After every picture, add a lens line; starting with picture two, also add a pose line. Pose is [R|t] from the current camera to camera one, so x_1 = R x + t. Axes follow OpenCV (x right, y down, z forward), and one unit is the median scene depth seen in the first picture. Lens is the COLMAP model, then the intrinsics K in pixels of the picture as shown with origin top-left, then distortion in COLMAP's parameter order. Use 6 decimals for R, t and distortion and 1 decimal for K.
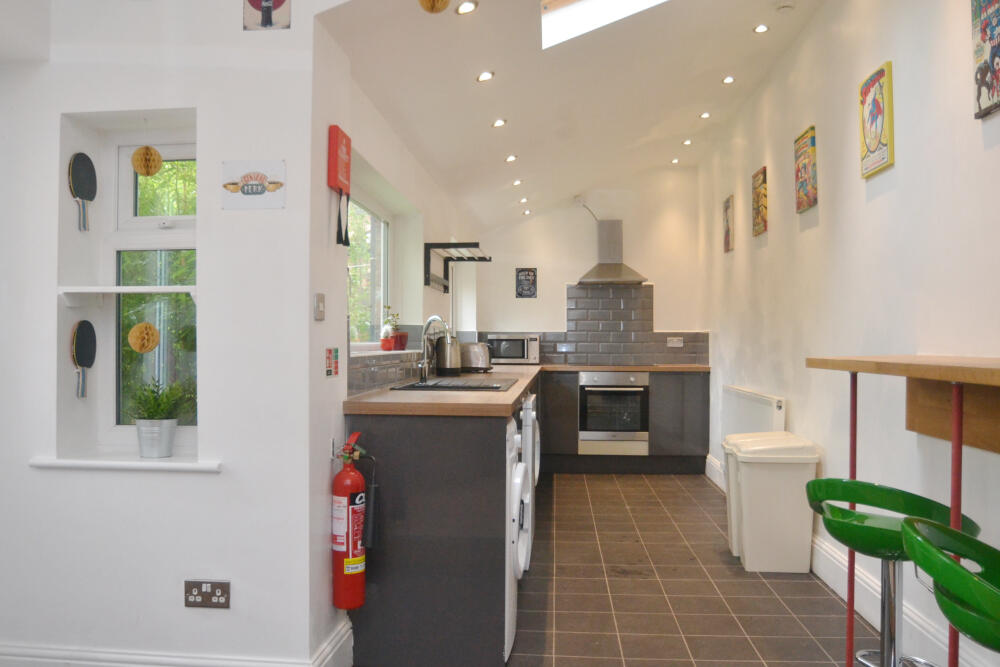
lens RADIAL K [[825.7, 0, 498.6], [0, 825.7, 337.6], [0, 0, 1]] dist [-0.081576, 0.001682]
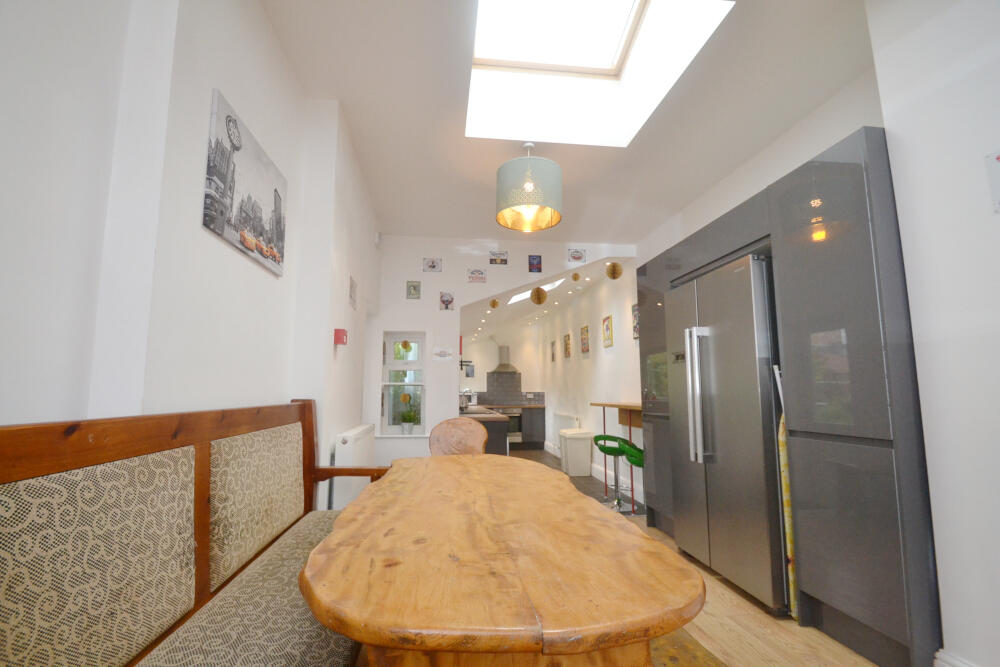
lens RADIAL K [[445.4, 0, 496.0], [0, 445.4, 333.8], [0, 0, 1]] dist [-0.002232, -0.000302]
pose [[0.981215, 0.024589, 0.191345, -0.267692], [-0.000219, 0.991985, -0.126352, -0.018802], [-0.192918, 0.123937, 0.973356, -0.558748]]
